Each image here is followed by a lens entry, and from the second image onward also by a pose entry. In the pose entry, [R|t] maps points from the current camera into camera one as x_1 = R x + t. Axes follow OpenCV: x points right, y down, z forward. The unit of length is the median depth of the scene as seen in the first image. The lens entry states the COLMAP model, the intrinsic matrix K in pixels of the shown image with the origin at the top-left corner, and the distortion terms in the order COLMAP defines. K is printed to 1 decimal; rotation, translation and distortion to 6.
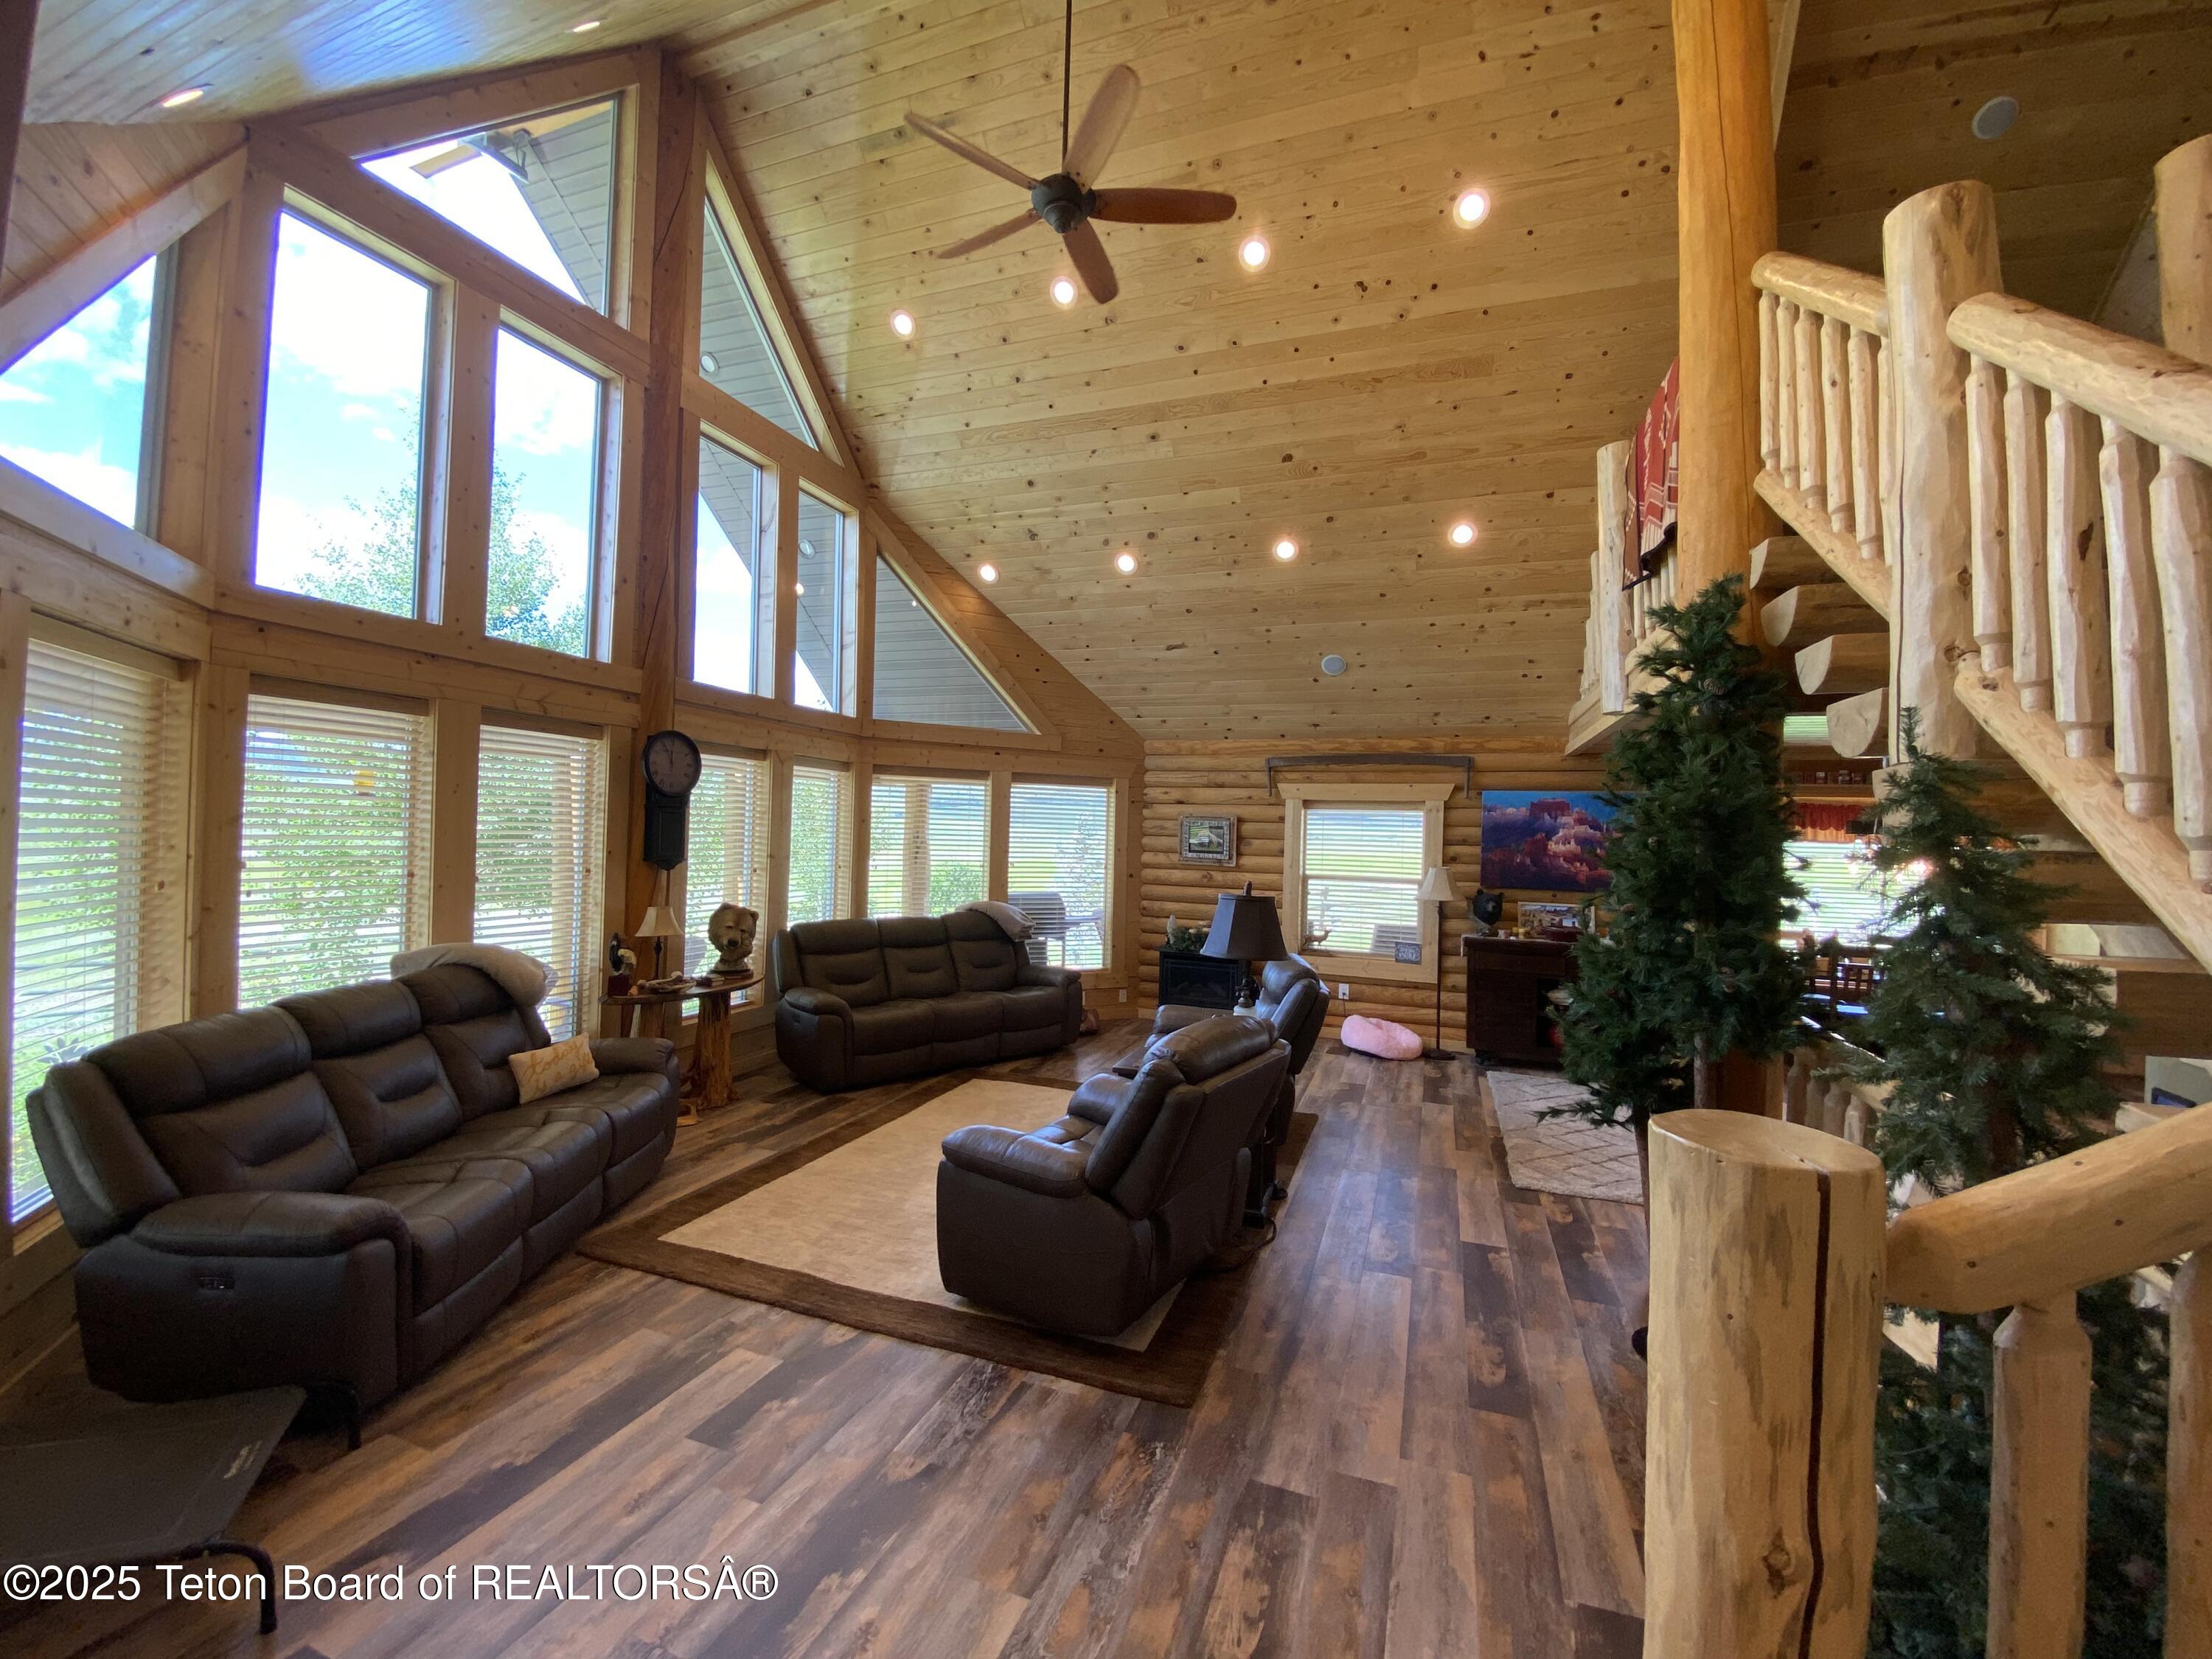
lens RADIAL K [[918.9, 0, 1084.9], [0, 918.9, 807.9], [0, 0, 1]] dist [-0.006868, -0.003293]
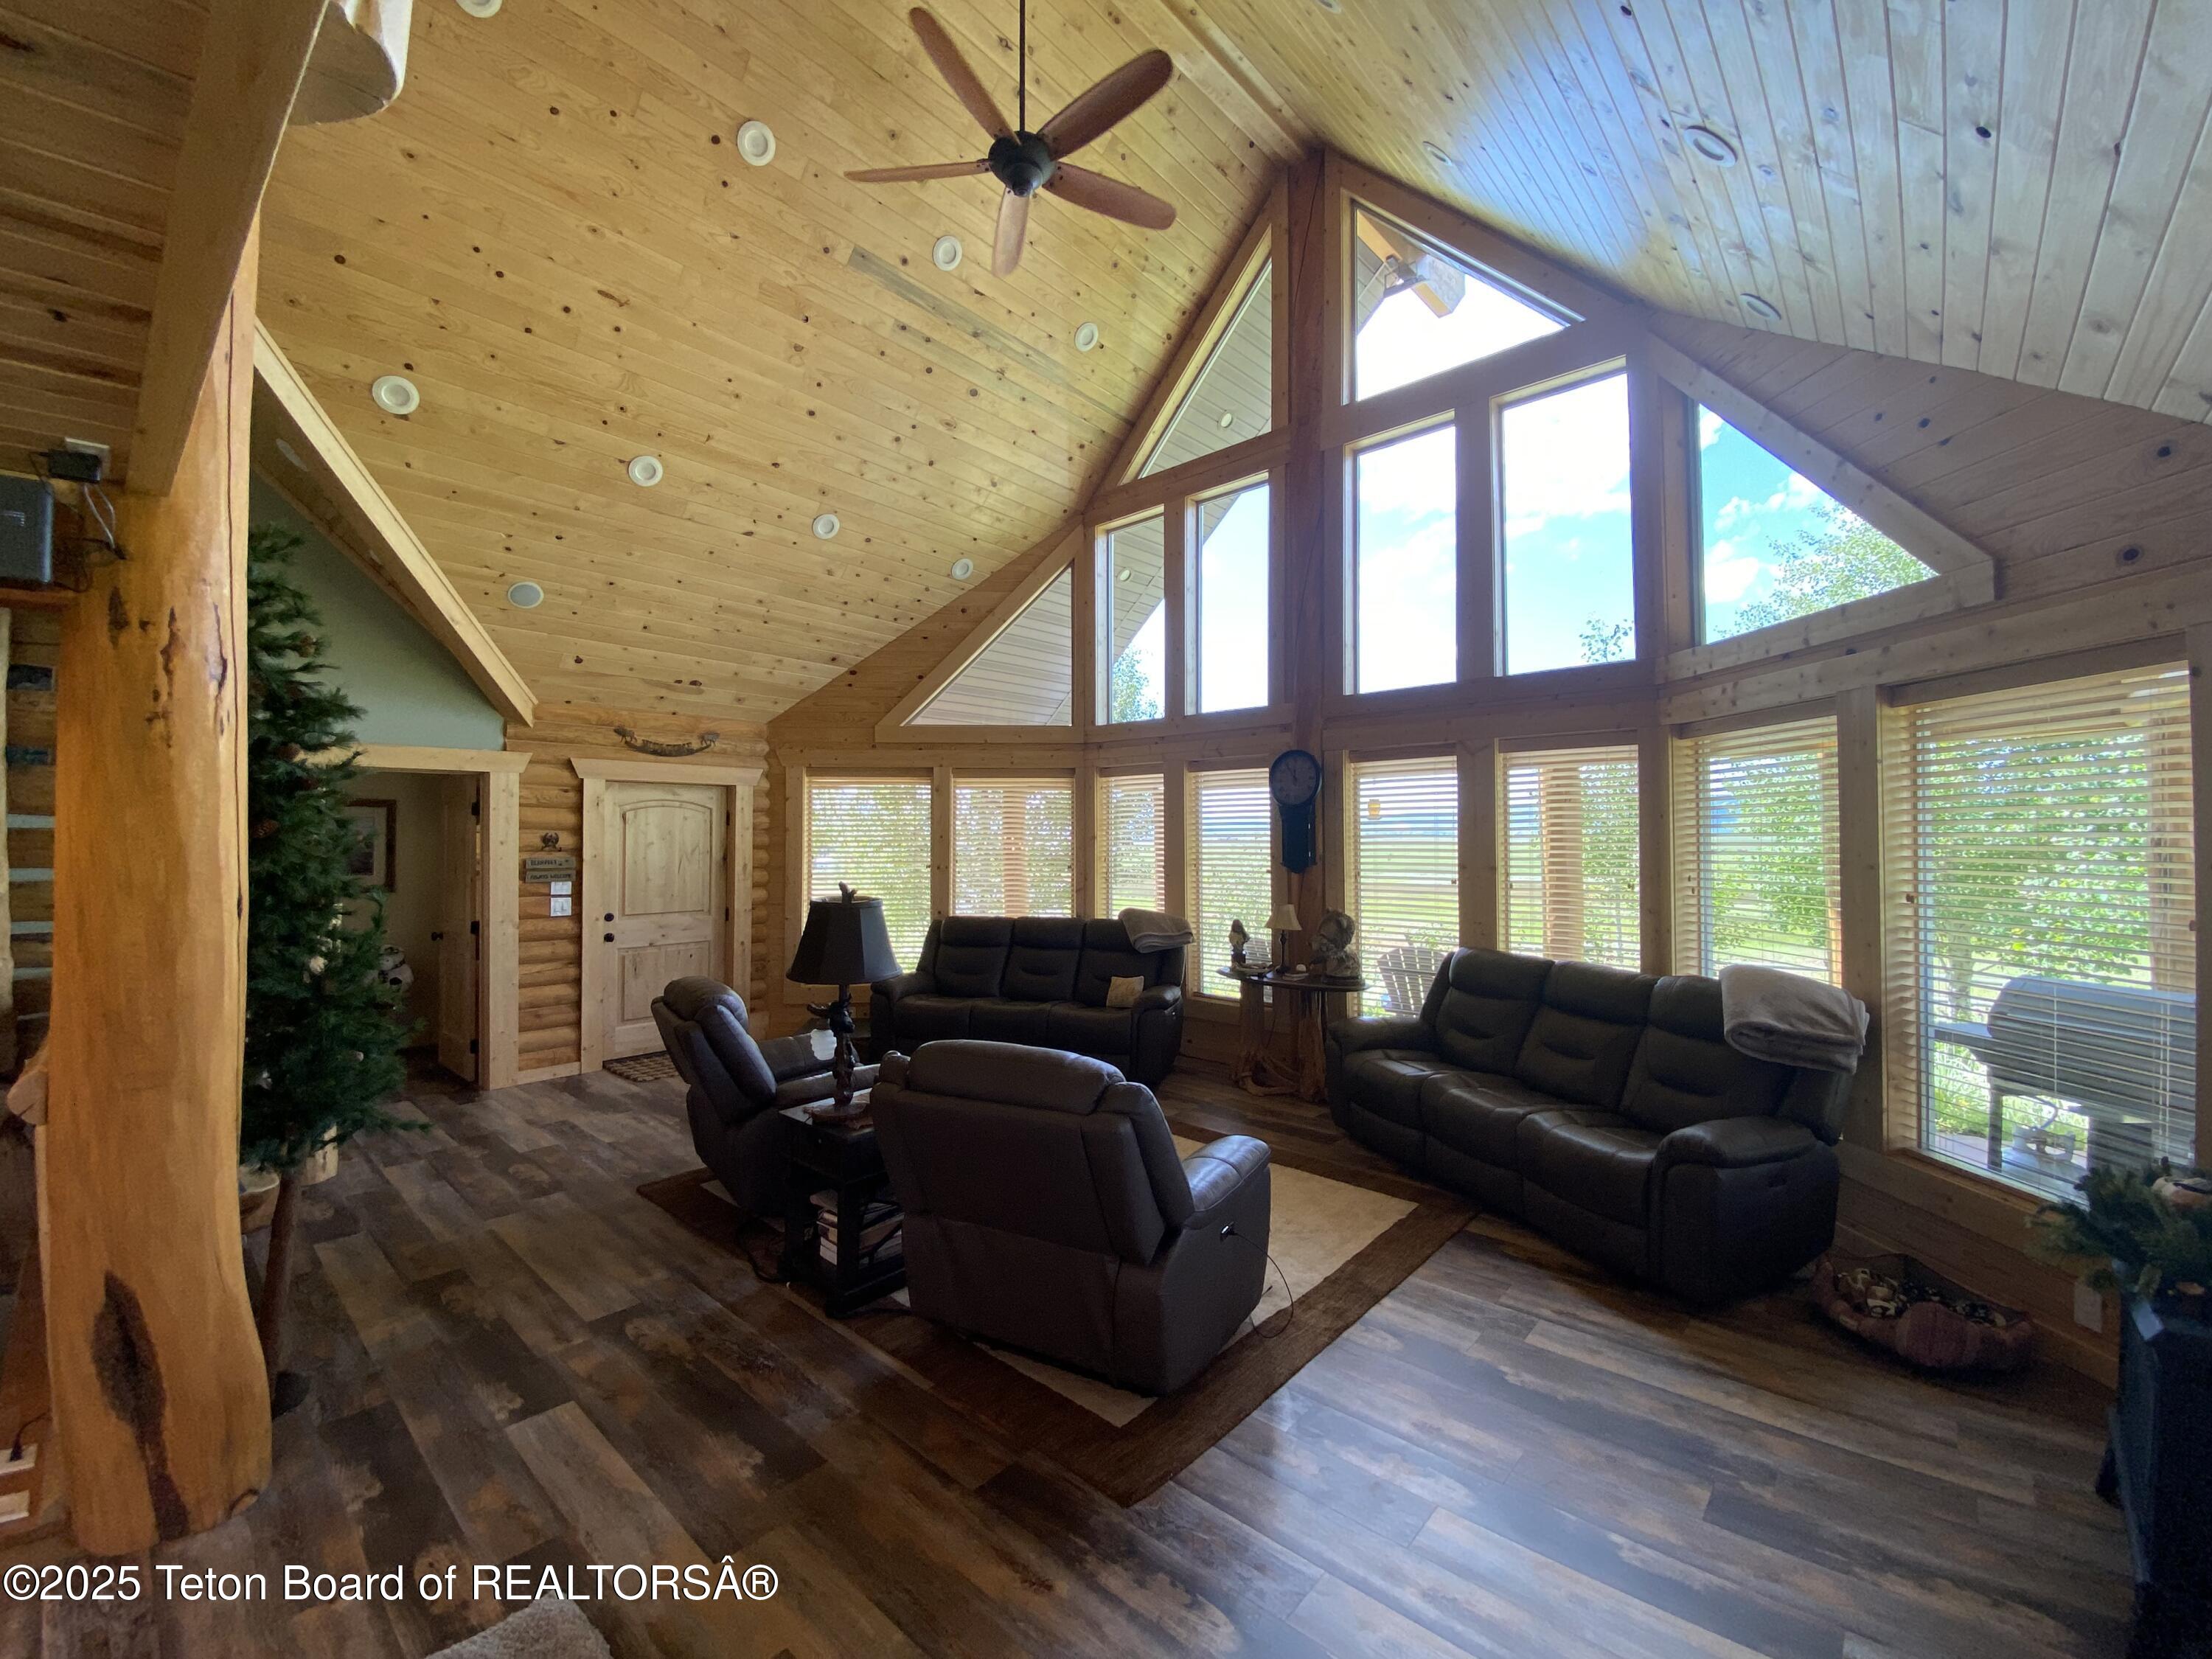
lens RADIAL K [[918.9, 0, 1099.3], [0, 918.9, 827.3], [0, 0, 1]] dist [-0.006868, -0.003293]
pose [[-0.364069, -0.038671, -0.930569, 0.491375], [0.017888, 0.998663, -0.048500, 0.044775], [0.931200, -0.034304, -0.362891, 0.870679]]
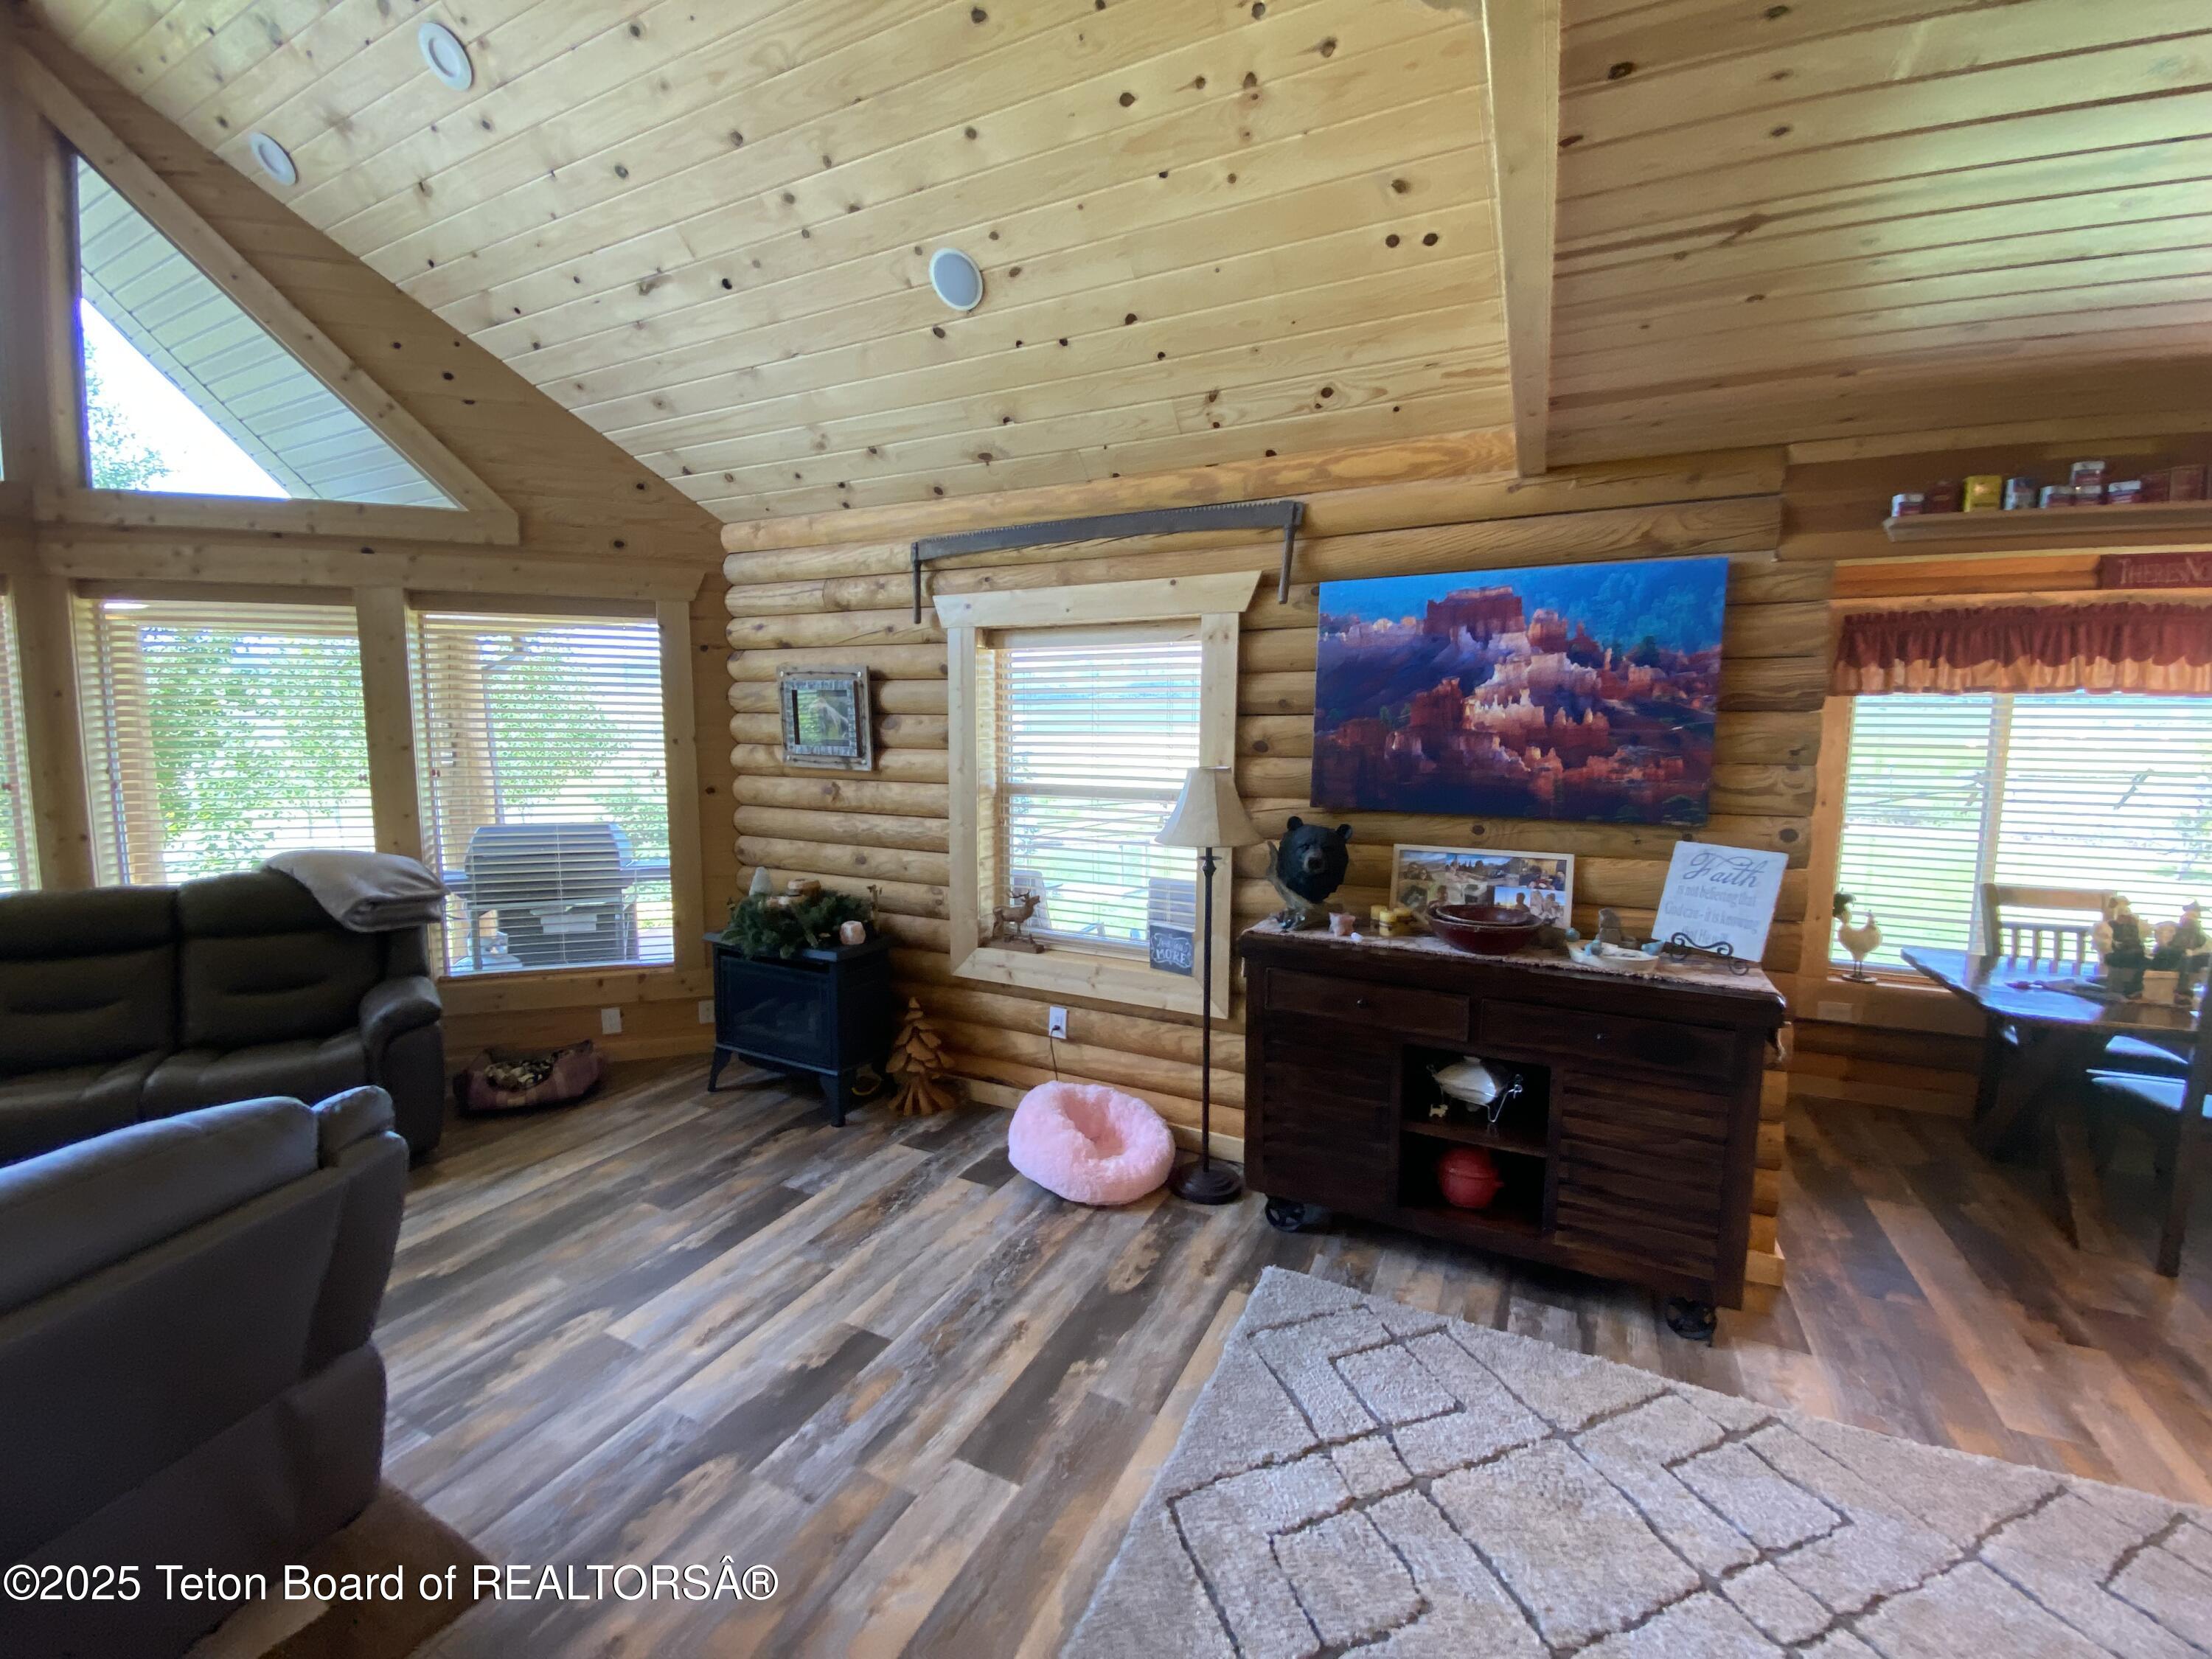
lens RADIAL K [[918.9, 0, 1119.2], [0, 918.9, 830.2], [0, 0, 1]] dist [-0.006868, -0.003293]
pose [[0.995992, -0.012240, -0.088595, 0.378229], [0.024264, 0.990419, 0.135945, 0.034628], [0.086082, -0.137550, 0.986747, 0.564560]]
